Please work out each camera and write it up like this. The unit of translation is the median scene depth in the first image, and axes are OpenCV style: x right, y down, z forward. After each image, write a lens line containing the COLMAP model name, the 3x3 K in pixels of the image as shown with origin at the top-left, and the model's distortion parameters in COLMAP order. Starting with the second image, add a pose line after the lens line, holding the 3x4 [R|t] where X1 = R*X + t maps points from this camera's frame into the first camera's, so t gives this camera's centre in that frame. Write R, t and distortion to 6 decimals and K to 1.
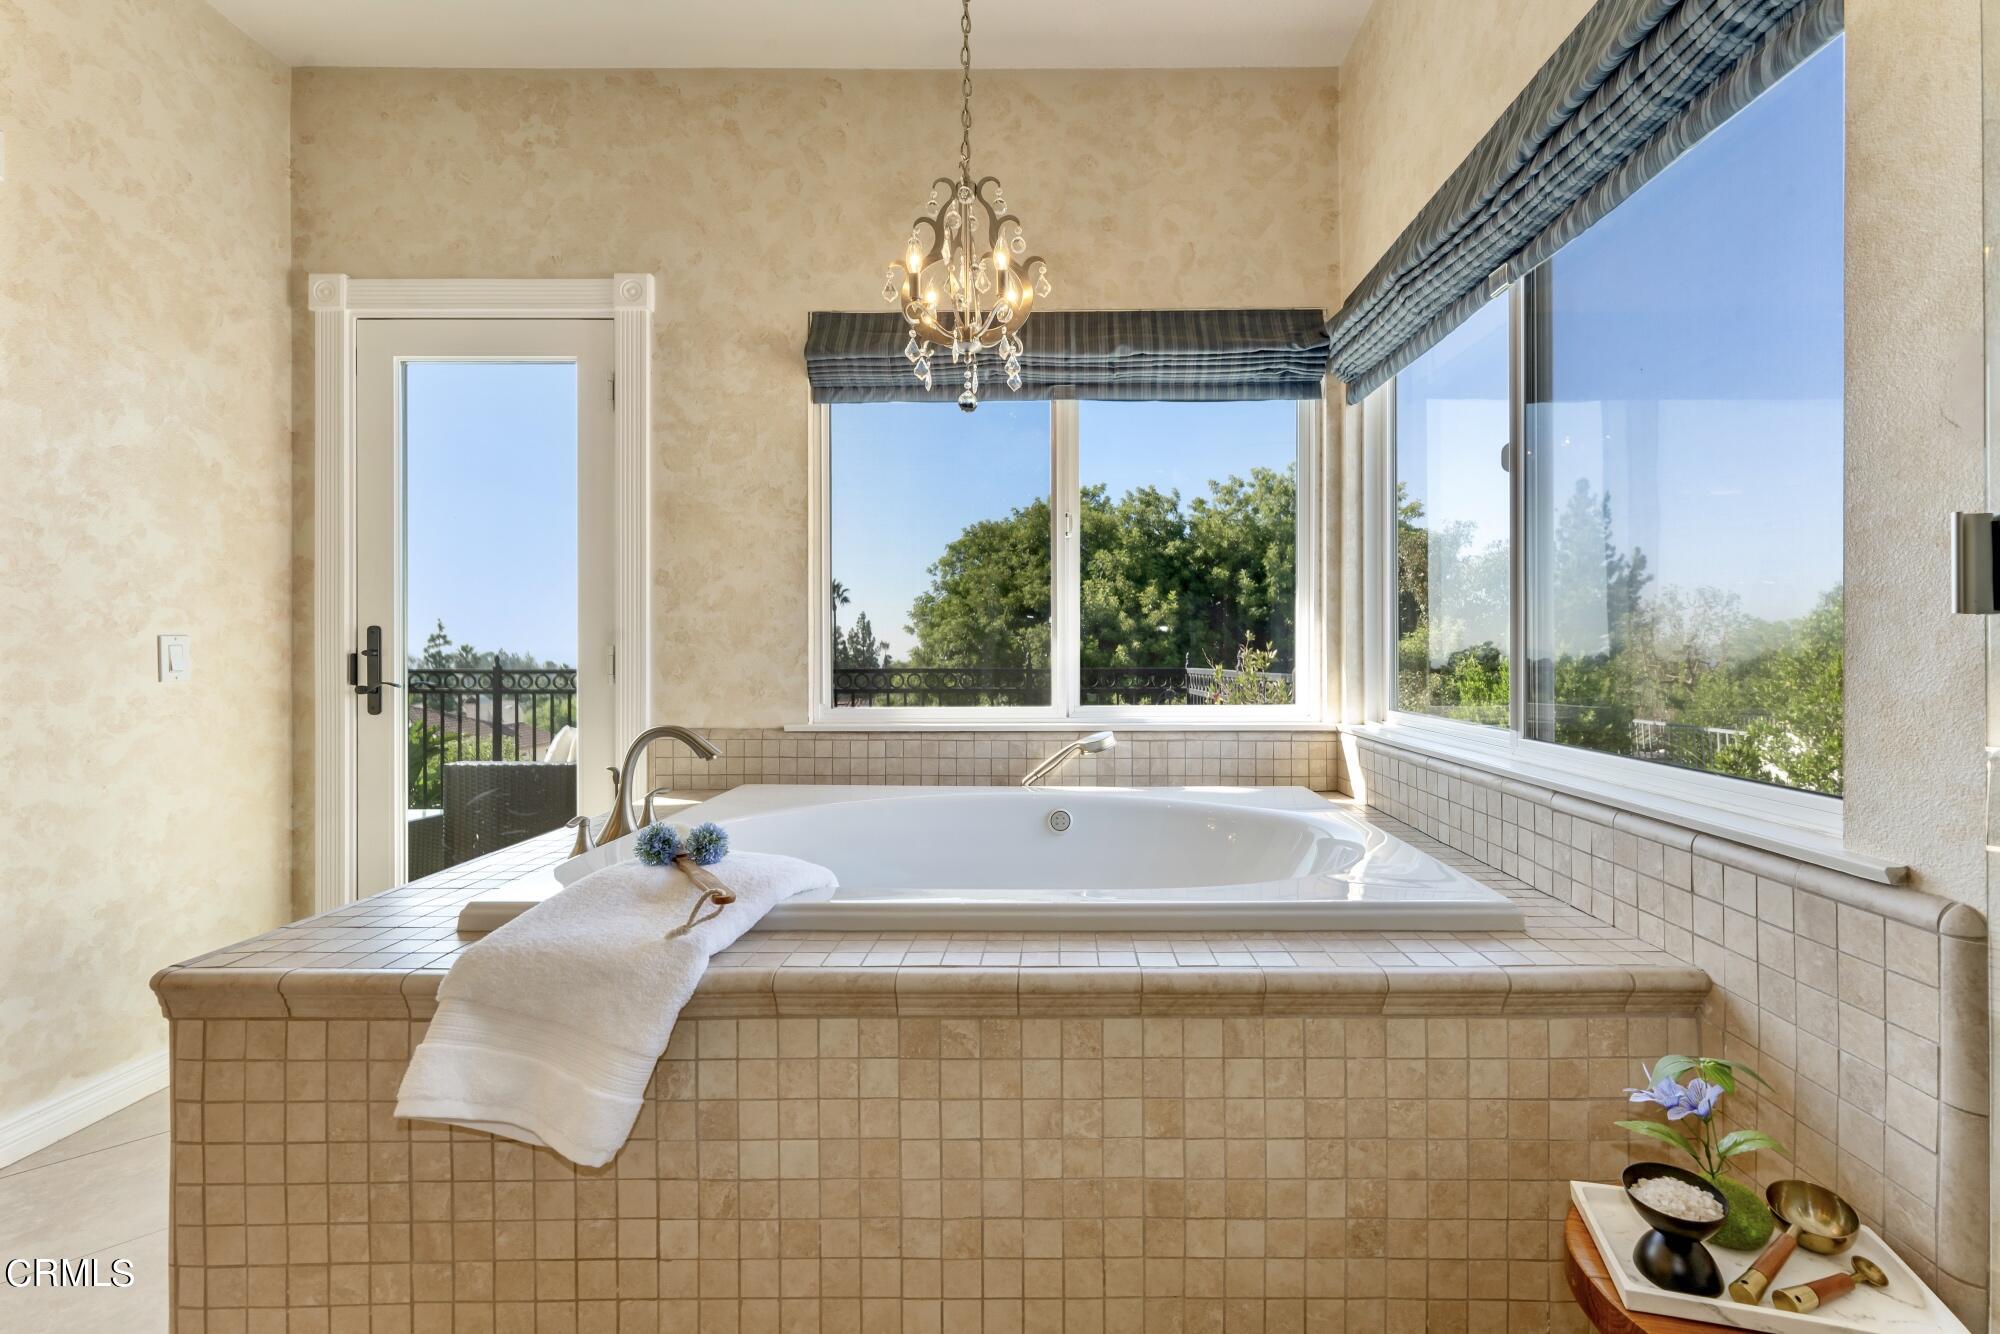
lens RADIAL K [[810.0, 0, 1066.8], [0, 810.0, 650.1], [0, 0, 1]] dist [-0.000017, -0.000168]
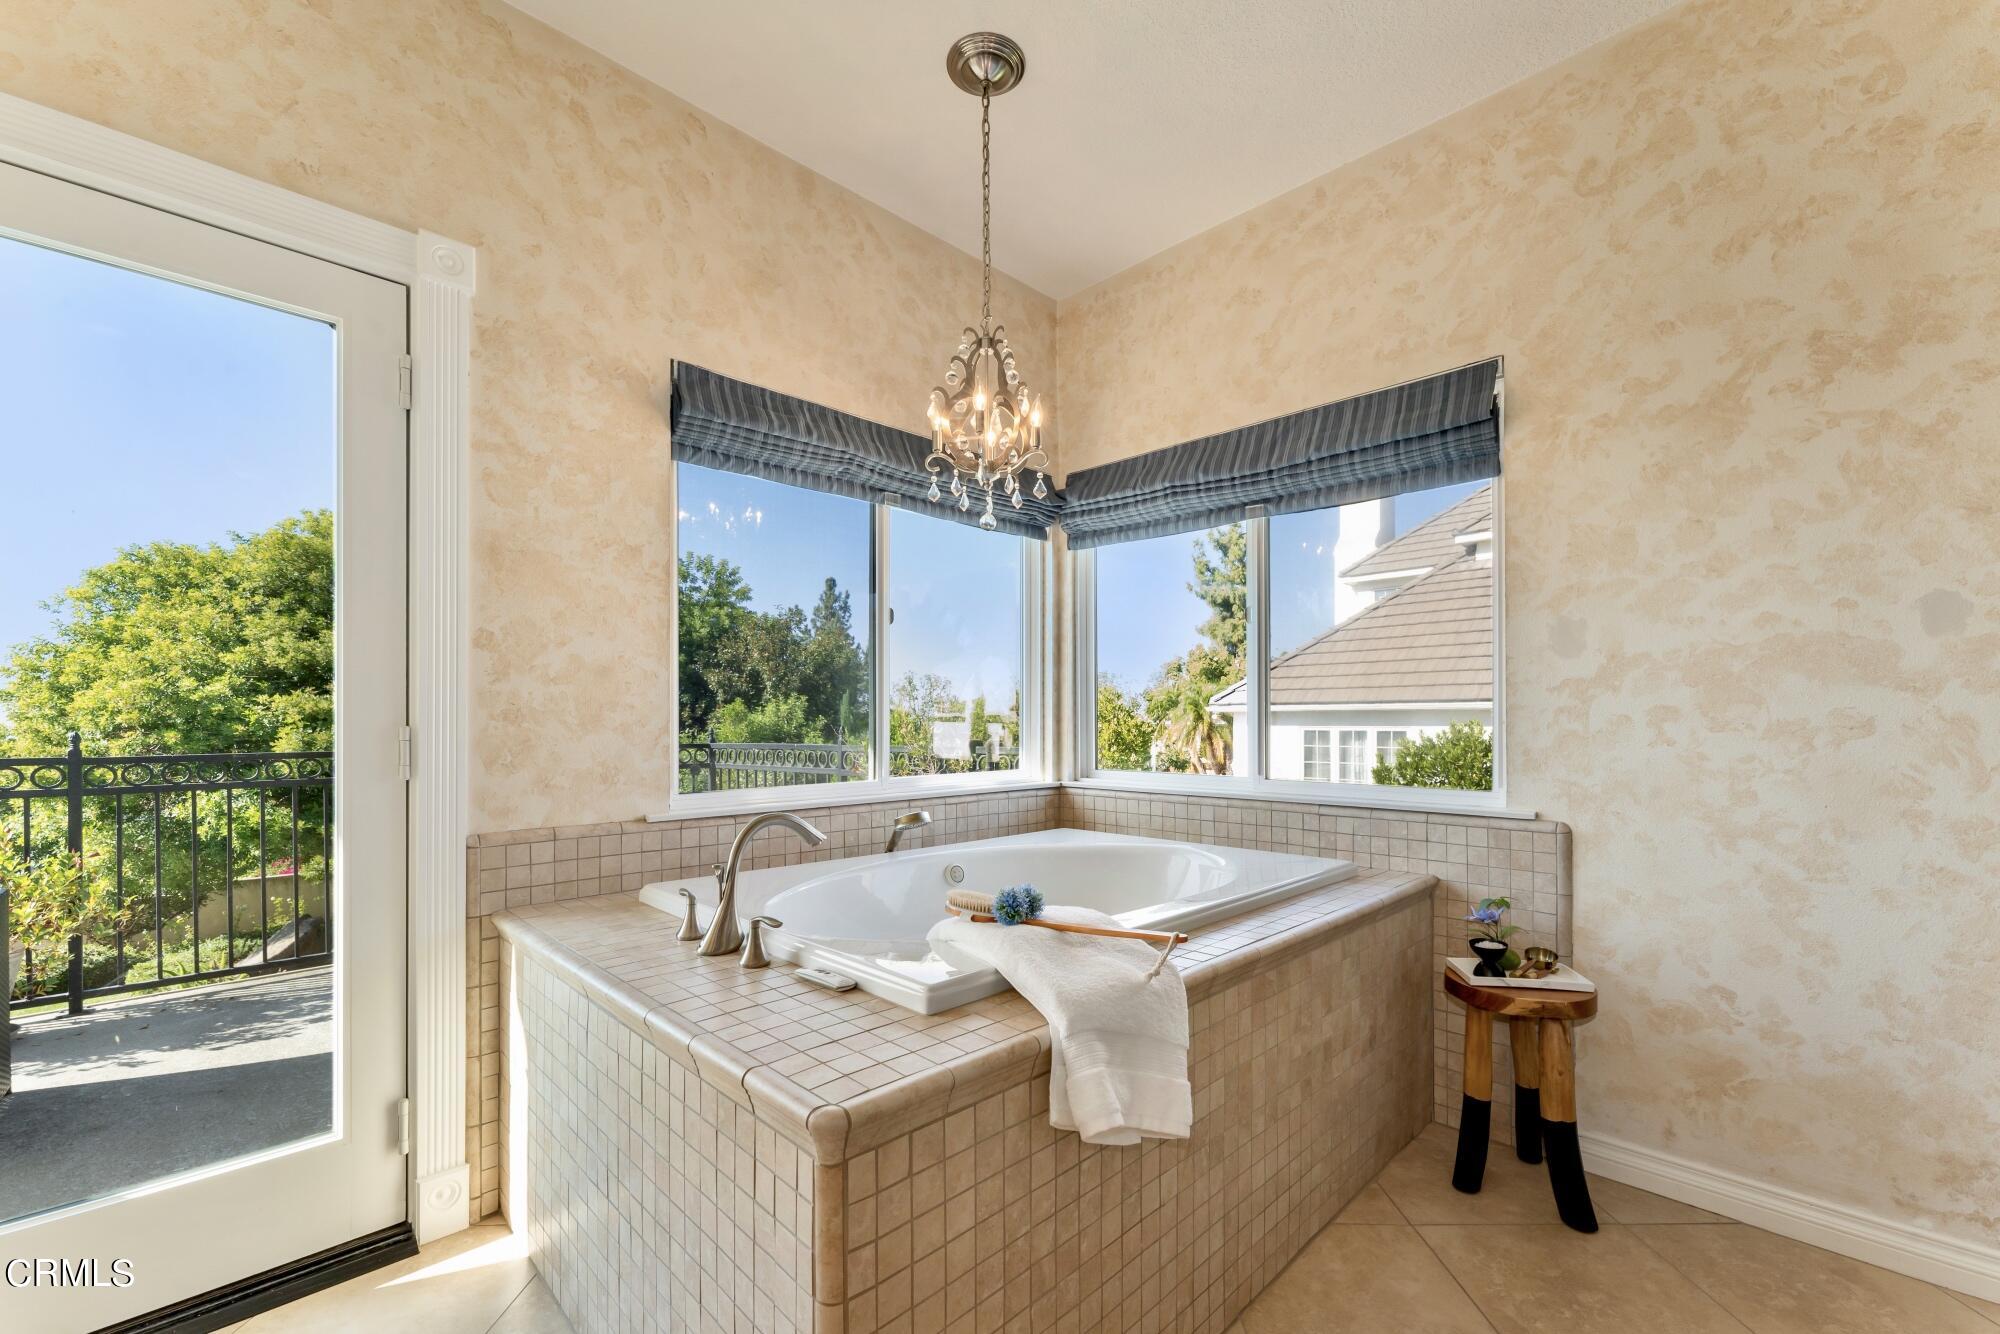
lens RADIAL K [[810.0, 0, 962.7], [0, 810.0, 714.9], [0, 0, 1]] dist [-0.000017, -0.000168]
pose [[0.727751, 0.005723, 0.685818, -0.699881], [0.001196, 0.999953, -0.009613, -0.008393], [-0.685841, 0.007816, 0.727710, 0.116749]]
